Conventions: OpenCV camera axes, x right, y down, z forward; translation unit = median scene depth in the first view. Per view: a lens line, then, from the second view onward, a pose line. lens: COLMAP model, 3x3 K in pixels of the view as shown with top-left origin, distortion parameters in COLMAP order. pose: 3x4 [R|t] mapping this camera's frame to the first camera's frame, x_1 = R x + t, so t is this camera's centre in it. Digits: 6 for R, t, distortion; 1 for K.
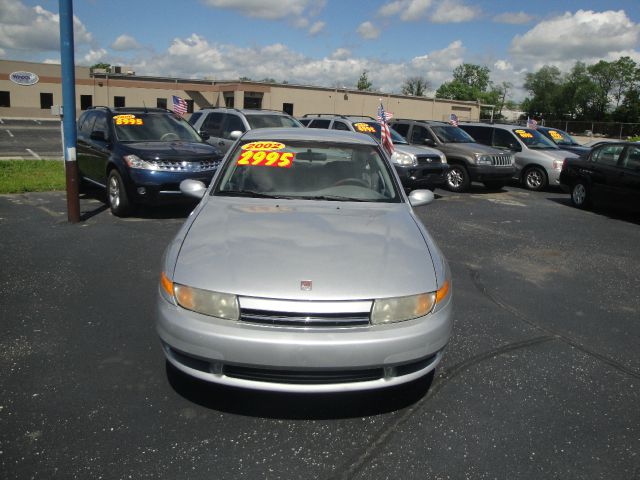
lens RADIAL K [[525.5, 0, 327.6], [0, 525.5, 227.5], [0, 0, 1]] dist [-0.170448, 0.149890]
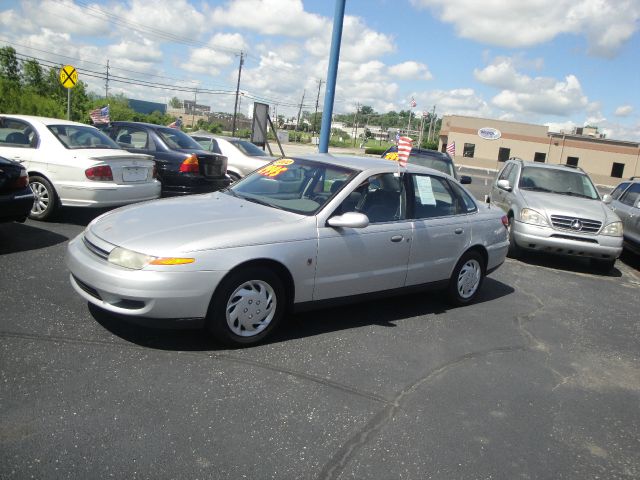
lens RADIAL K [[525.5, 0, 327.6], [0, 525.5, 227.5], [0, 0, 1]] dist [-0.170448, 0.149890]
pose [[0.621991, 0.155493, -0.767430, 0.366817], [-0.245007, 0.969519, -0.002136, -0.011884], [0.743706, 0.189355, 0.641129, 0.127439]]
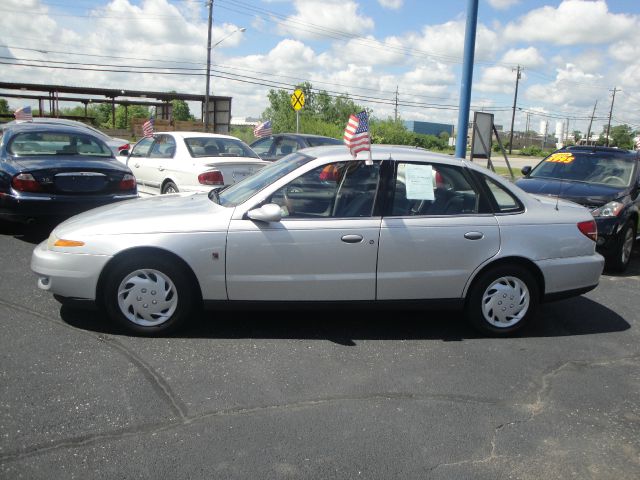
lens RADIAL K [[524.2, 0, 328.3], [0, 524.2, 238.6], [0, 0, 1]] dist [-0.162786, 0.145725]
pose [[0.122174, 0.155280, -0.980287, 0.419190], [-0.252111, 0.960145, 0.120669, -0.057758], [0.959955, 0.232399, 0.156452, 0.383091]]
